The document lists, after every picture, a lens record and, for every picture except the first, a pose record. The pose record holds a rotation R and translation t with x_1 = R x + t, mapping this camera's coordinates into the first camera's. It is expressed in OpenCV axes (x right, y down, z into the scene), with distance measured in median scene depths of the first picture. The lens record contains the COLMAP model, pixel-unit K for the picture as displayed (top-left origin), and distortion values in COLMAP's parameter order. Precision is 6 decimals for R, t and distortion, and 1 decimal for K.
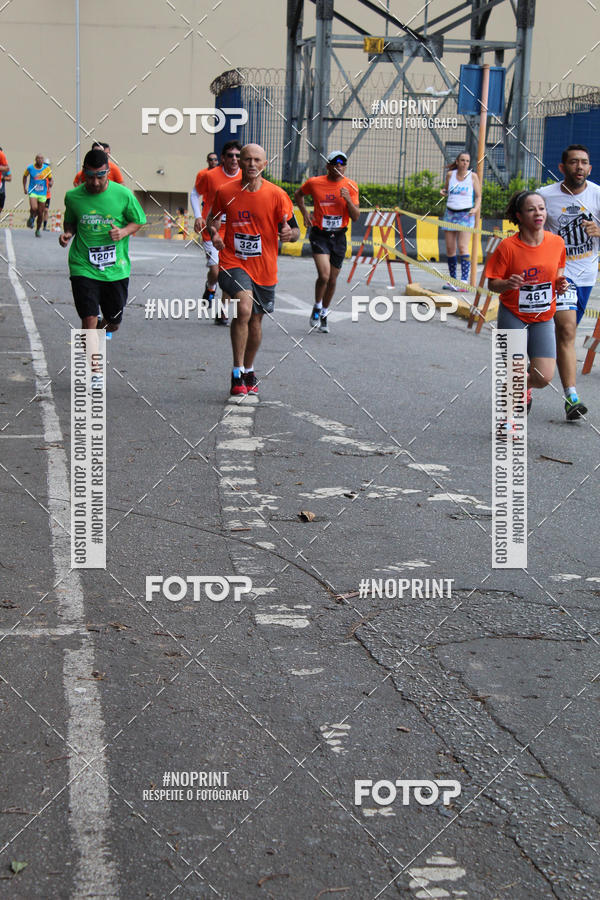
lens RADIAL K [[2104.9, 0, 298.5], [0, 2104.9, 444.5], [0, 0, 1]] dist [0.115046, 0.000000]
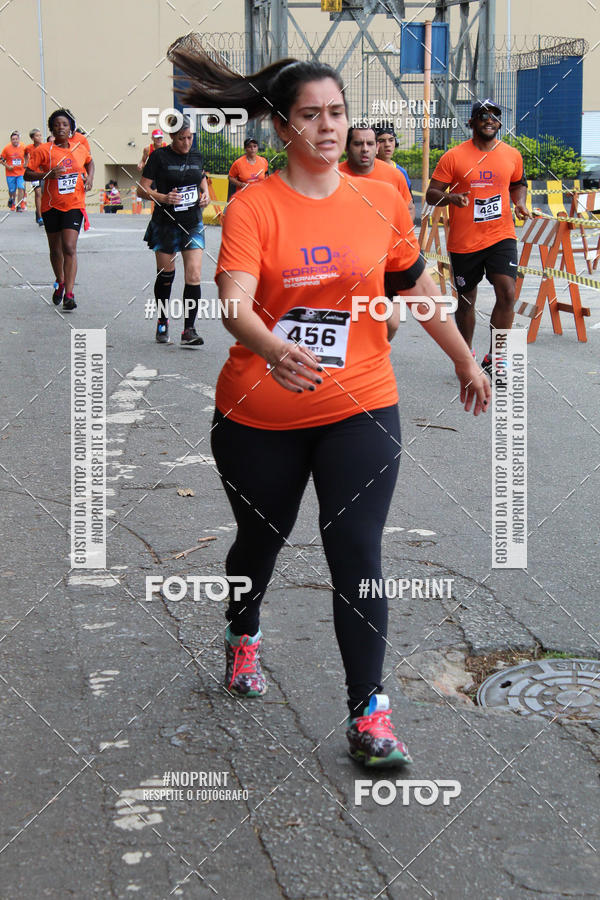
lens RADIAL K [[2216.5, 0, 300.0], [0, 2216.5, 450.7], [0, 0, 1]] dist [0.114647, 0.000000]
pose [[0.999138, -0.041078, -0.006059, 0.084153], [0.041146, 0.999085, 0.011668, 0.009074], [0.005574, -0.011908, 0.999914, -0.072872]]
